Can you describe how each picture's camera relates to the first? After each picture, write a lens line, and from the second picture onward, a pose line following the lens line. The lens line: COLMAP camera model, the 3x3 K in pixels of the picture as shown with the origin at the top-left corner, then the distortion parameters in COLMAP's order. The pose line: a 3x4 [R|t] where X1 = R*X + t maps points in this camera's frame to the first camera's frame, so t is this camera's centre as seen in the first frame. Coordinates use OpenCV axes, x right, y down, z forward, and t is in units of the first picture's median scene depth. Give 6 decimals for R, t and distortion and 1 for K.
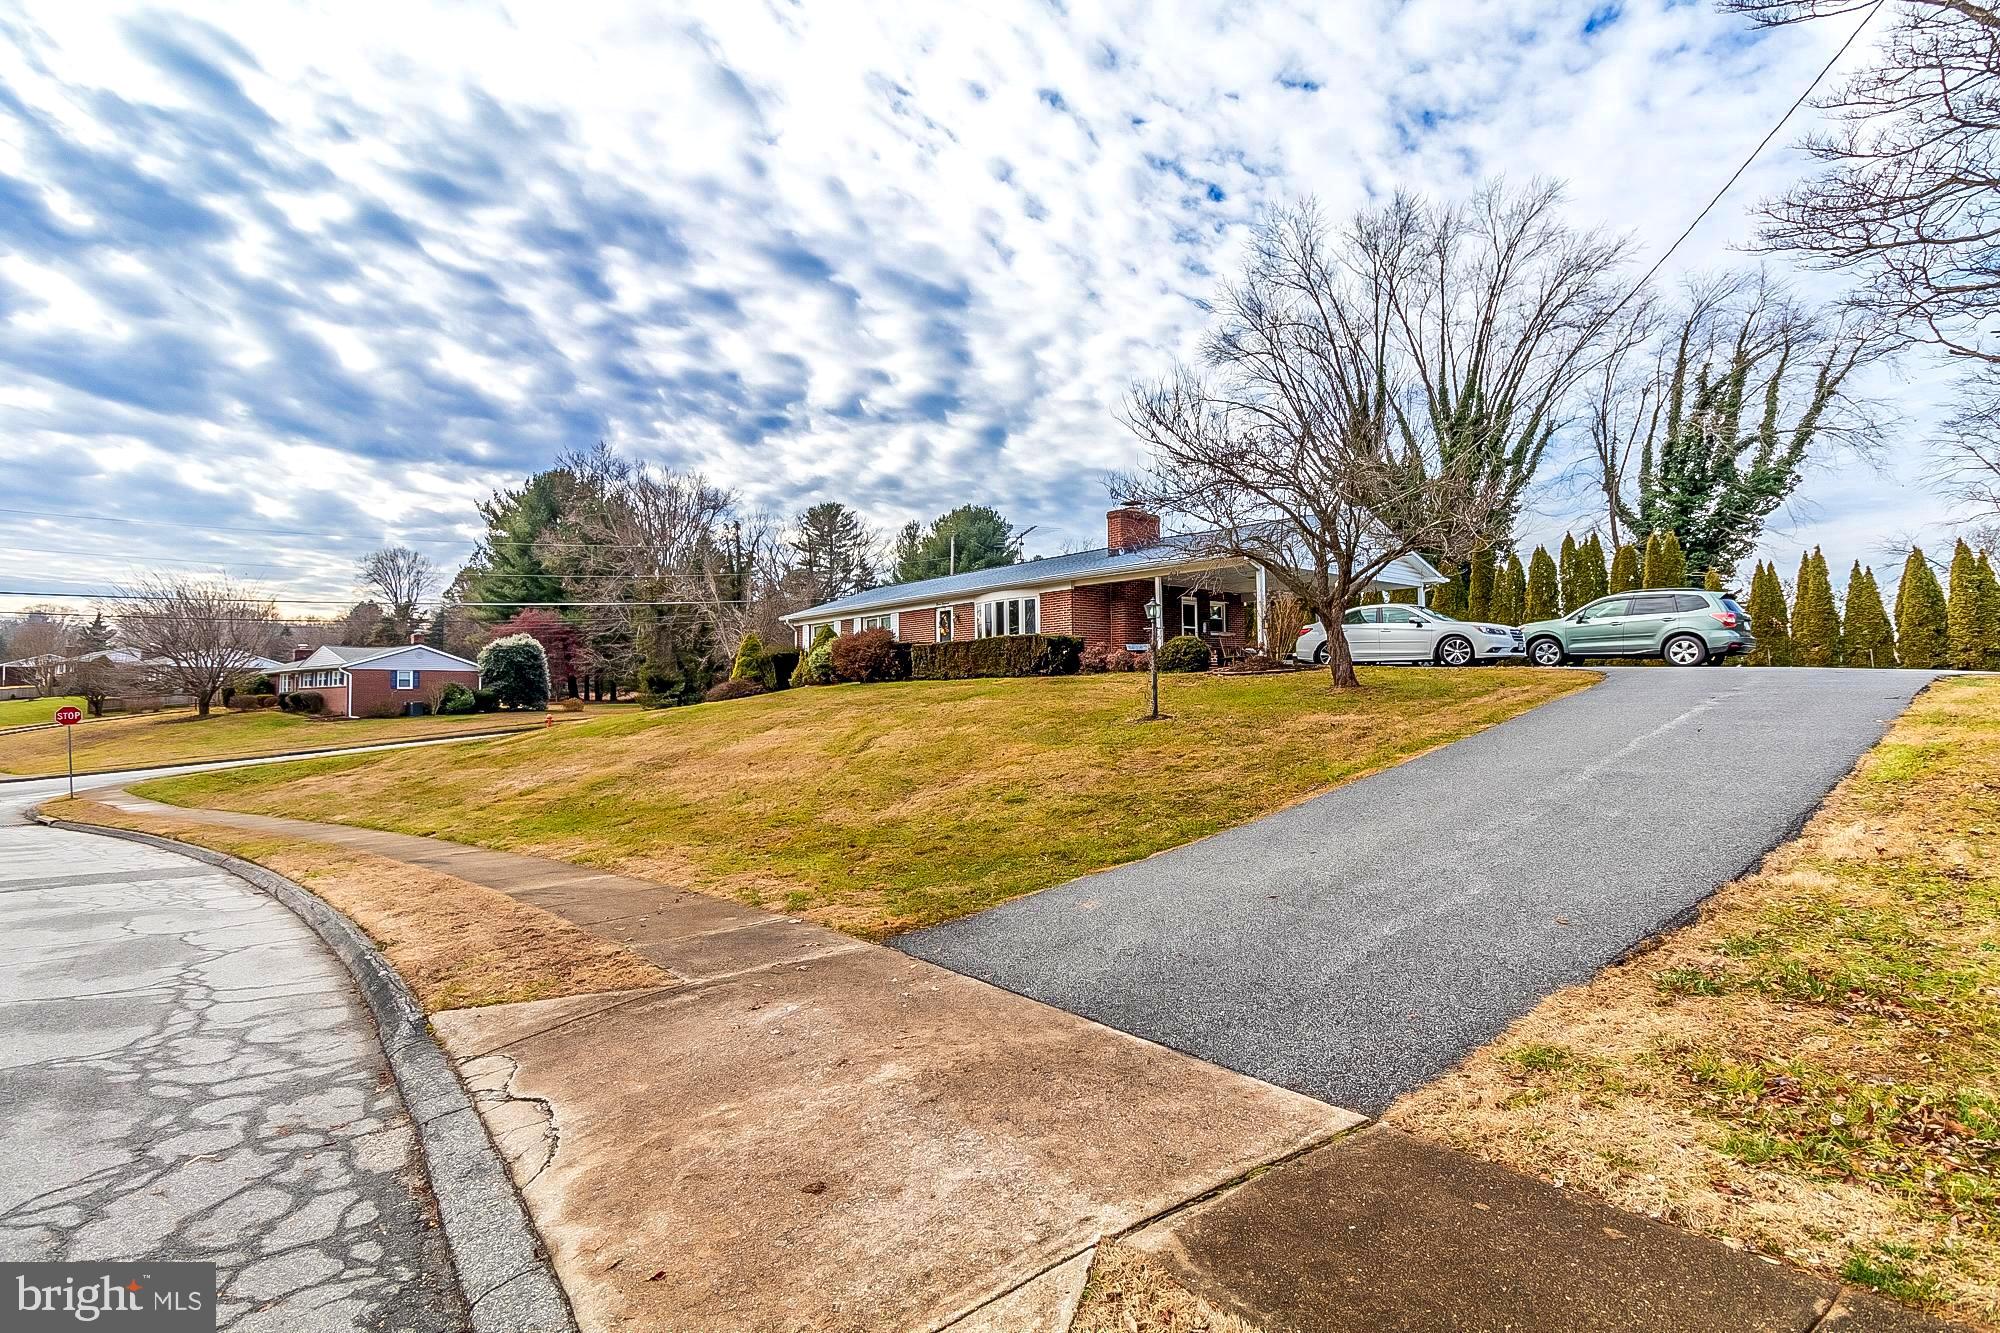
lens RADIAL K [[927.4, 0, 989.2], [0, 927.4, 645.4], [0, 0, 1]] dist [0.000407, 0.000102]
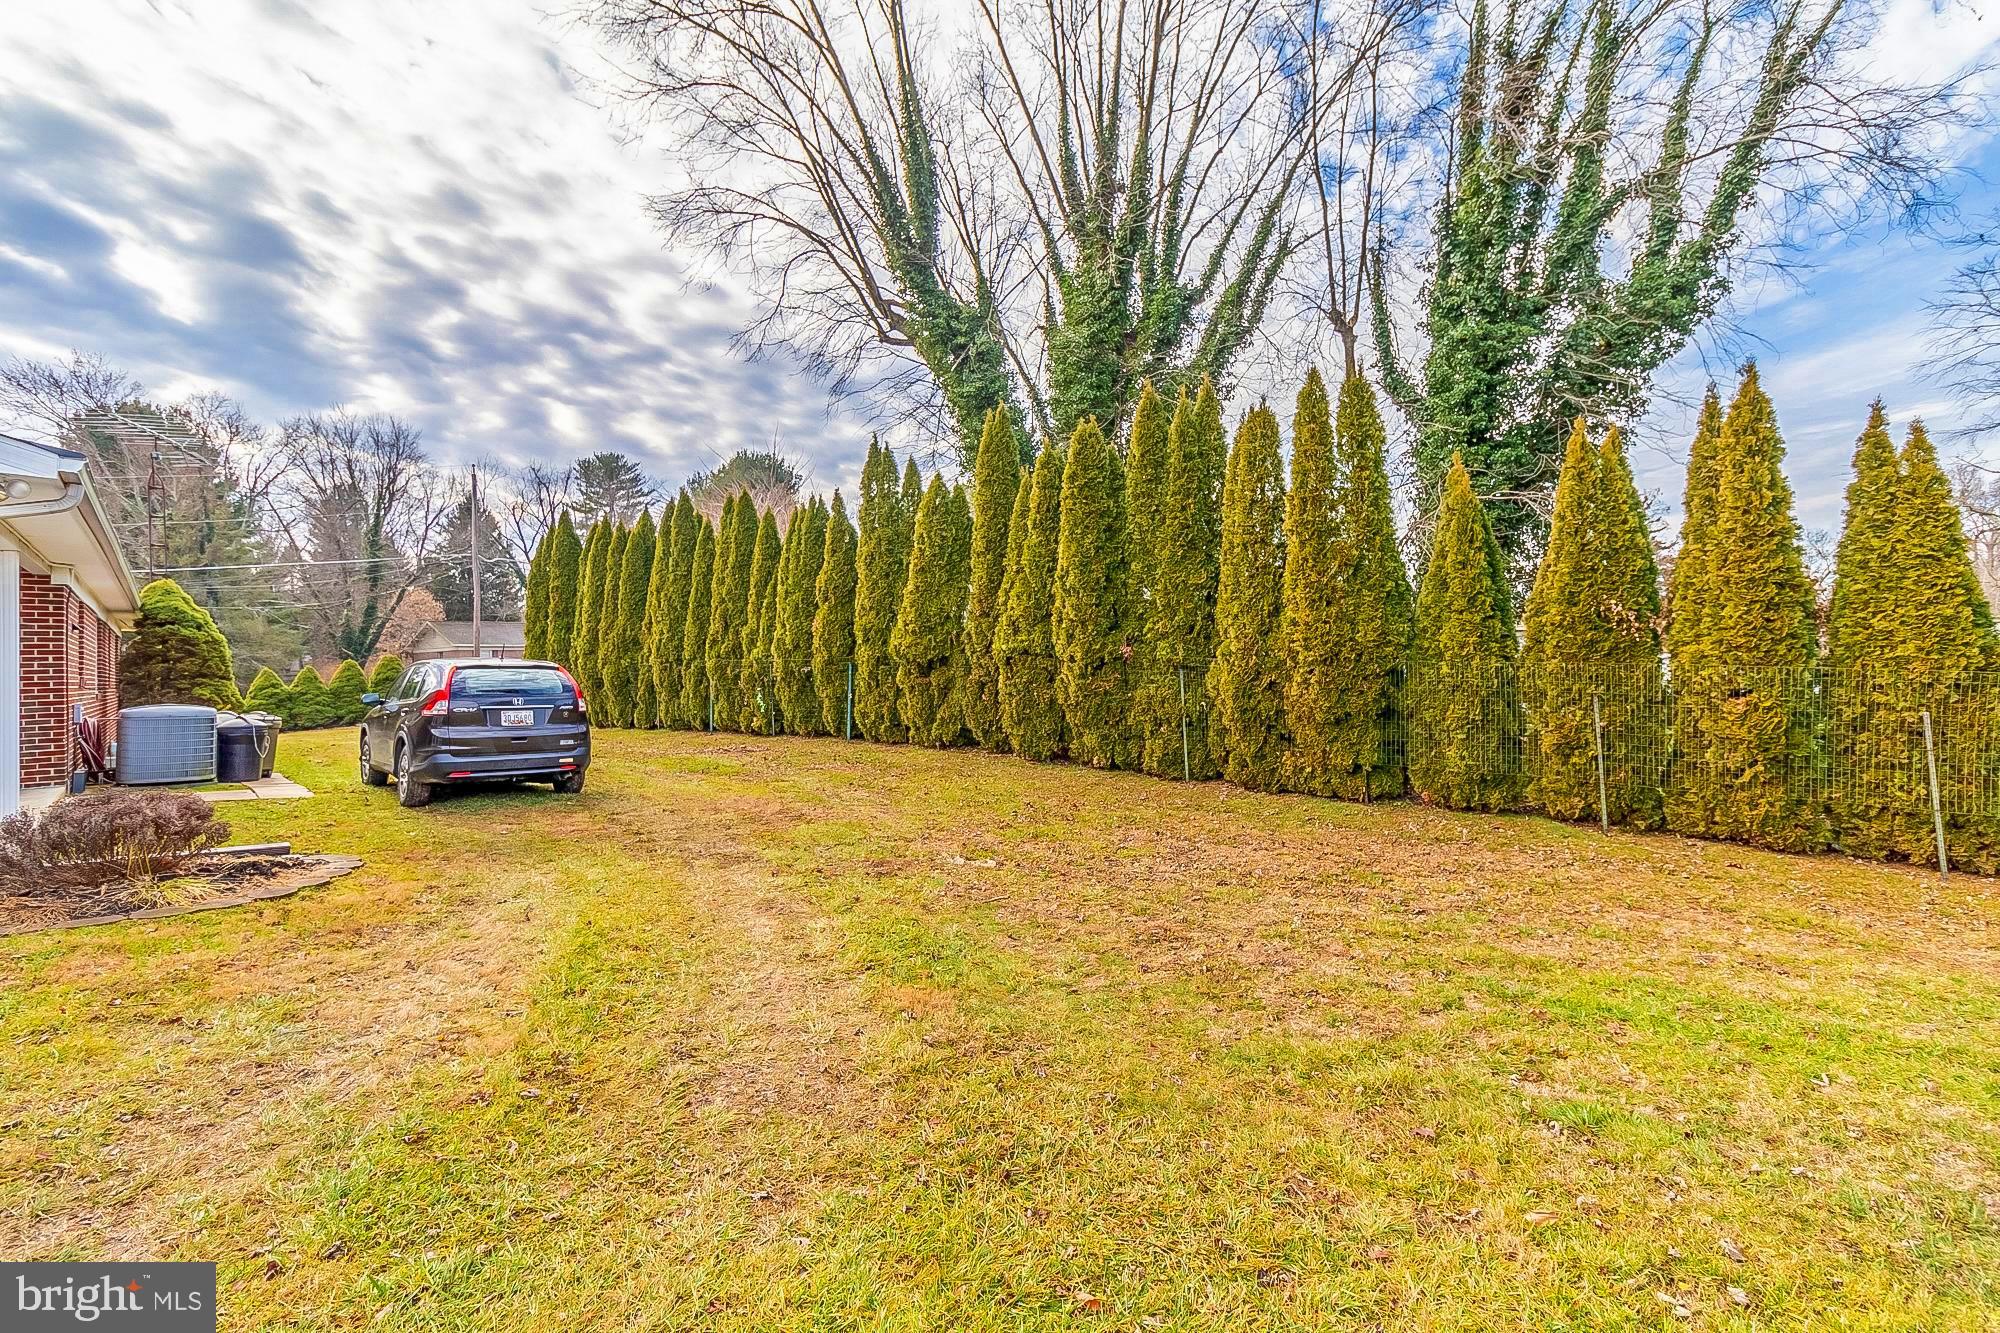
lens RADIAL K [[927.4, 0, 989.2], [0, 927.4, 645.4], [0, 0, 1]] dist [0.000407, 0.000102]
pose [[0.999494, -0.018913, 0.025594, 0.503453], [0.017976, 0.999177, 0.036369, -0.024018], [-0.026260, -0.035890, 0.999011, 0.554988]]
